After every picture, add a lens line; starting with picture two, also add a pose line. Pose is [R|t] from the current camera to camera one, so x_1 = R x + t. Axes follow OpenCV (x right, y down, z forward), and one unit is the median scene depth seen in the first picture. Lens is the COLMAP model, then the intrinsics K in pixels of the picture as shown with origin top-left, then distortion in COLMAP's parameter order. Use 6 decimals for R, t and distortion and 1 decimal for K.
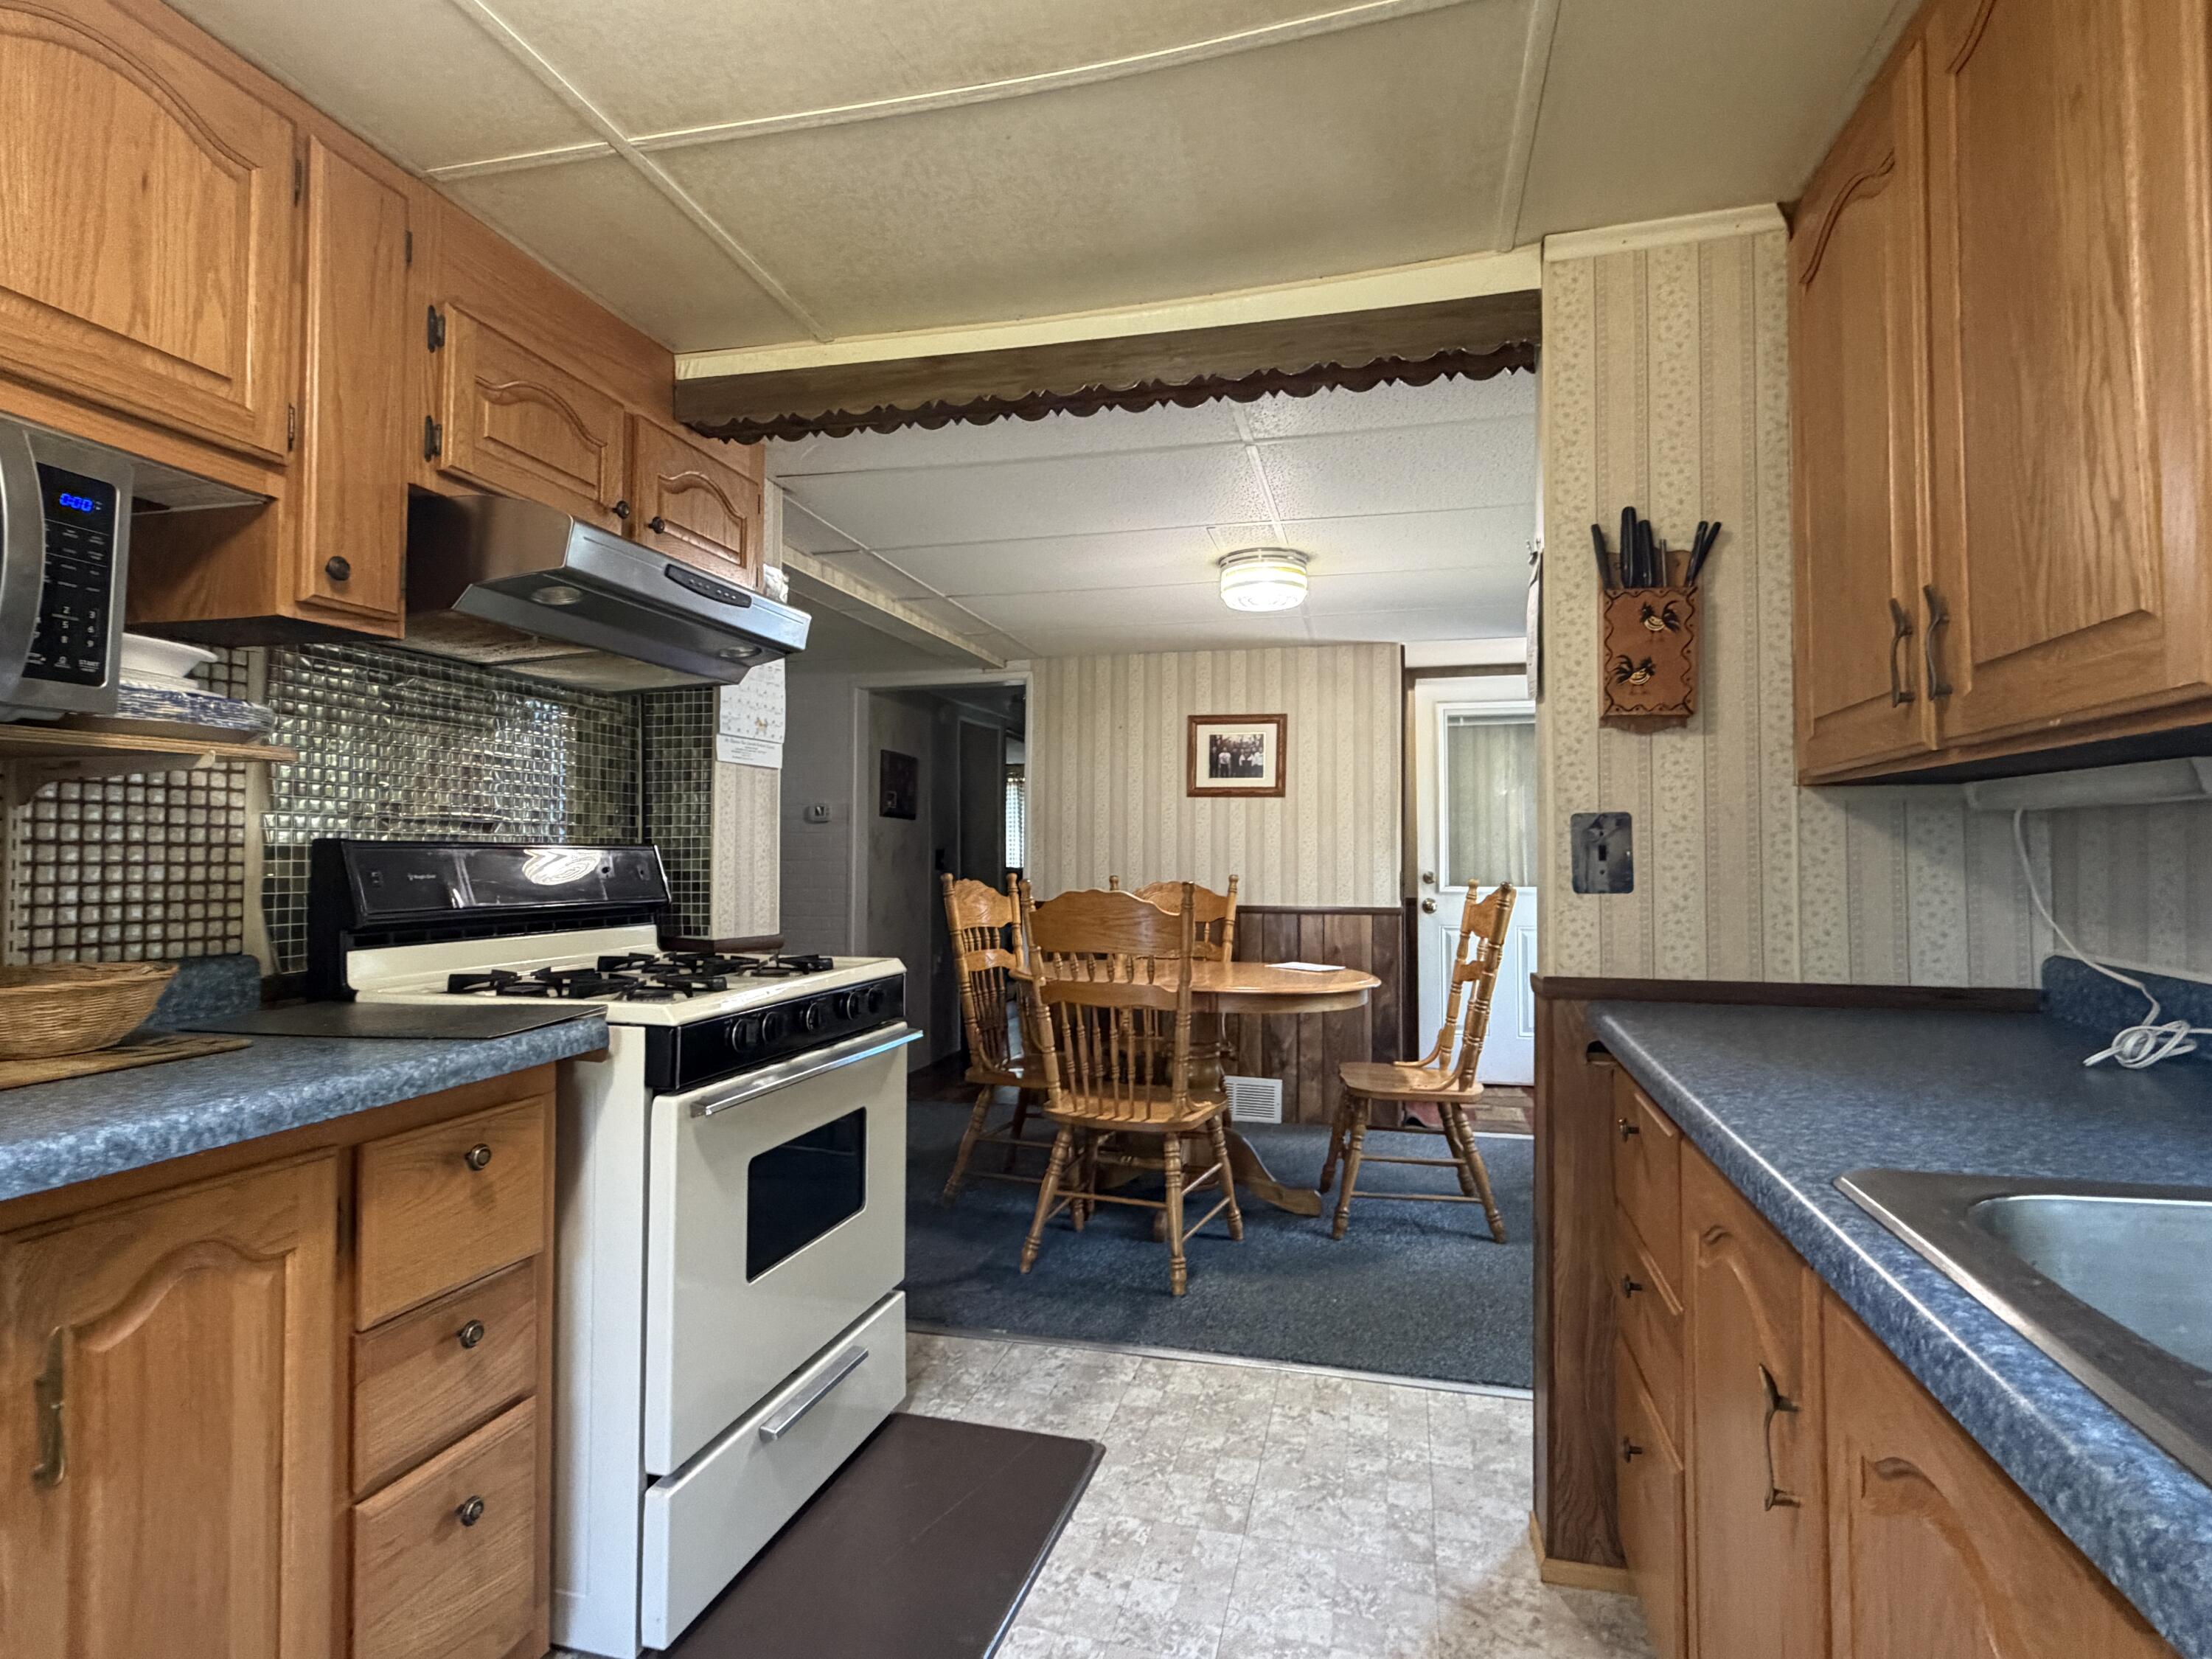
lens RADIAL K [[1126.2, 0, 1106.0], [0, 1126.2, 829.5], [0, 0, 1]] dist [-0.003642, 0.000420]
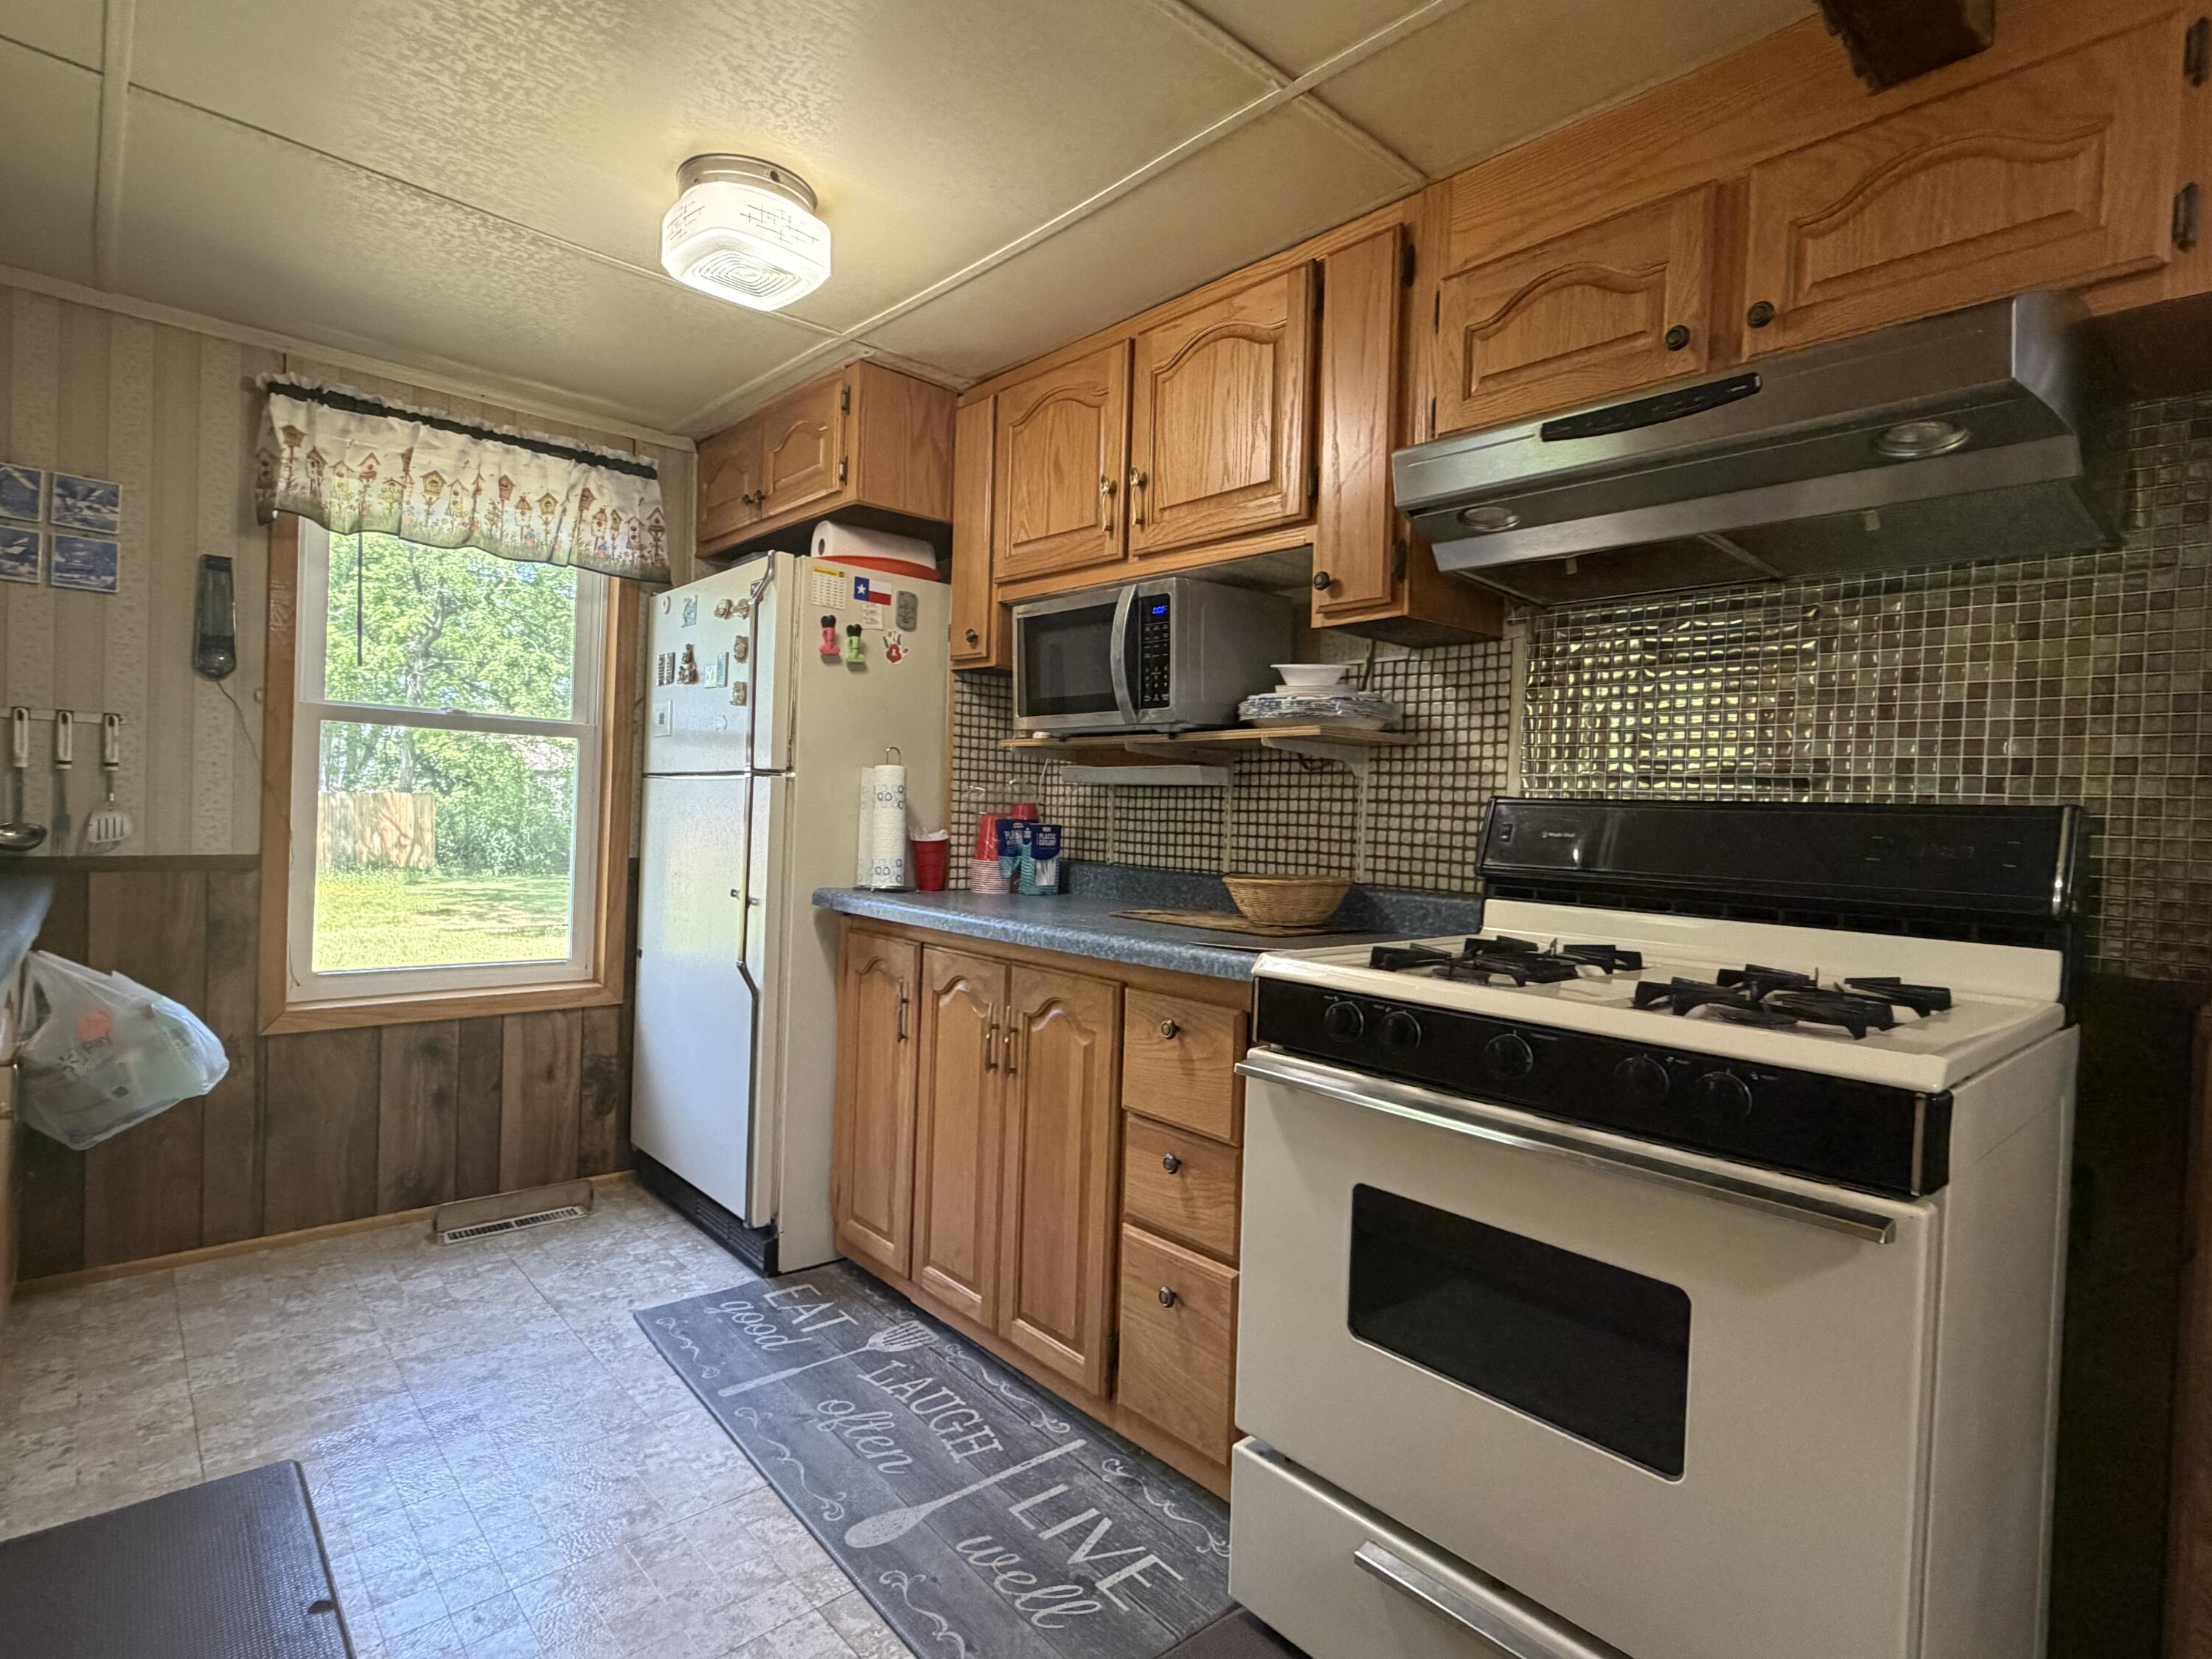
lens RADIAL K [[1126.2, 0, 1106.0], [0, 1126.2, 829.5], [0, 0, 1]] dist [-0.003642, 0.000420]
pose [[-0.550106, -0.008279, -0.835054, 0.160405], [-0.016914, 0.999856, 0.001229, 0.016441], [0.834924, 0.014800, -0.550167, 0.462160]]
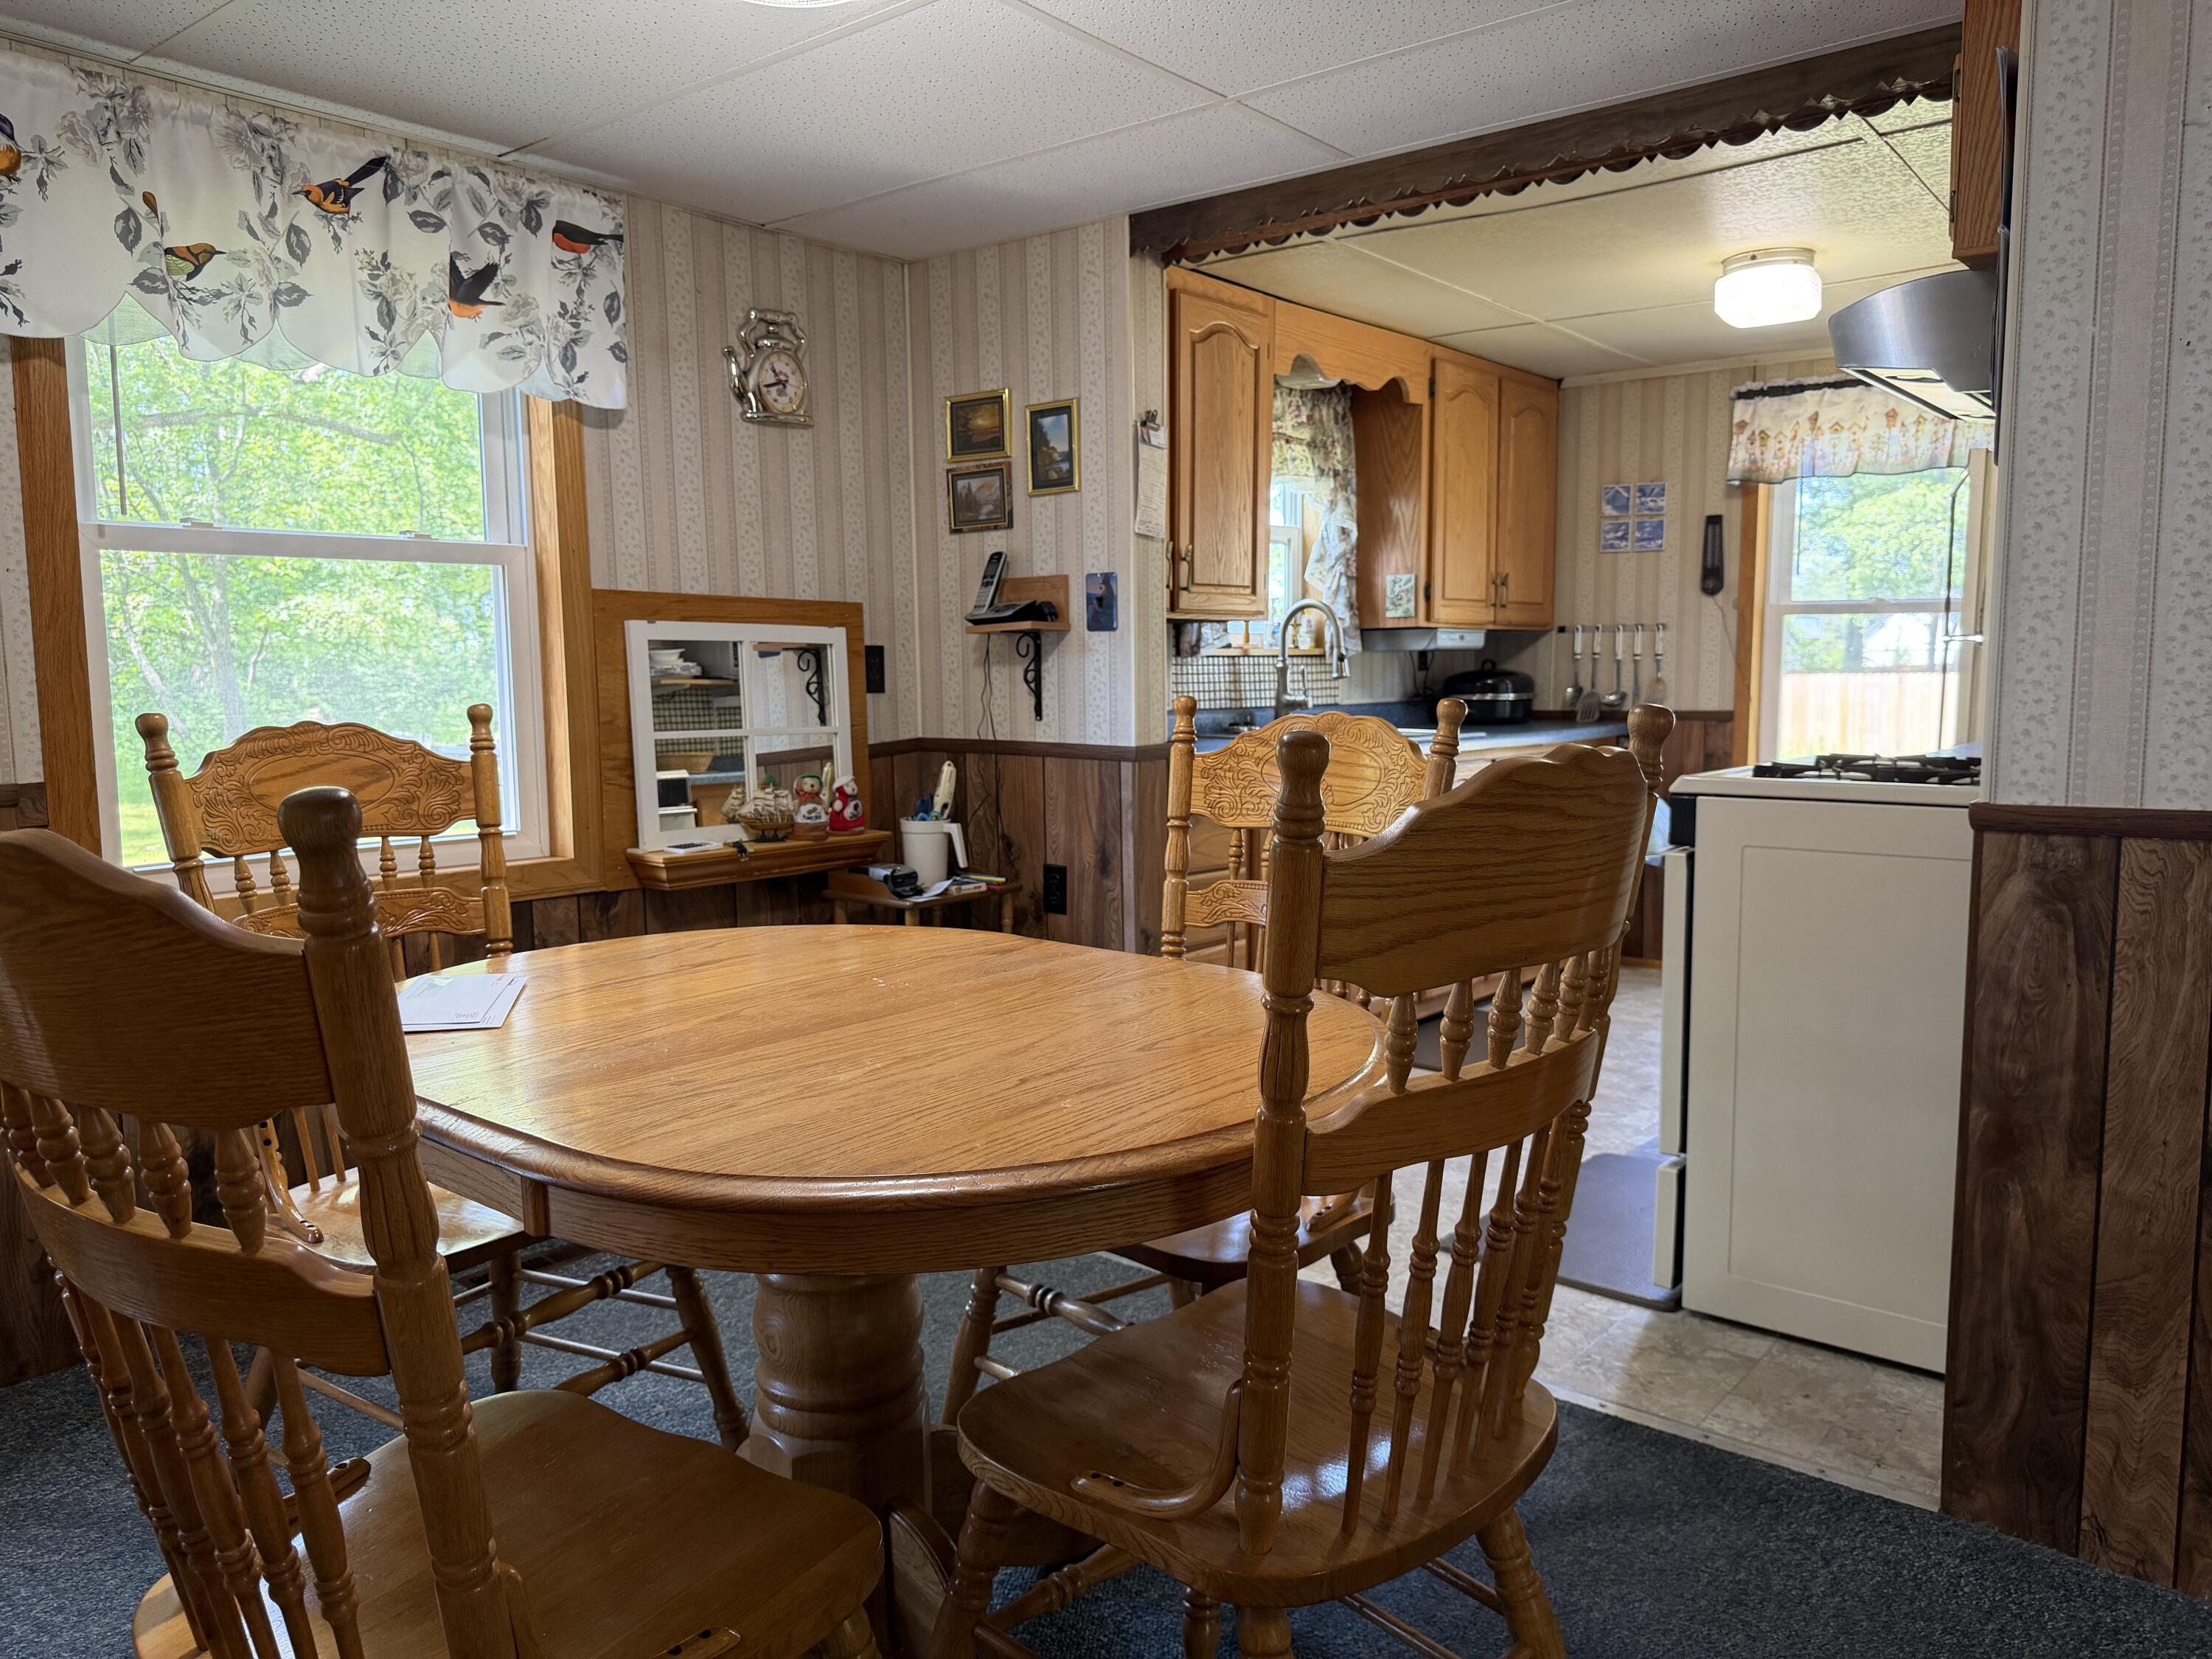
lens RADIAL K [[1570.2, 0, 1098.5], [0, 1570.2, 837.2], [0, 0, 1]] dist [0.014079, -0.019531]
pose [[-0.905394, -0.042467, 0.422442, -0.125683], [-0.004694, 0.995925, 0.090058, 0.027250], [-0.424546, 0.079555, -0.901905, 1.041741]]
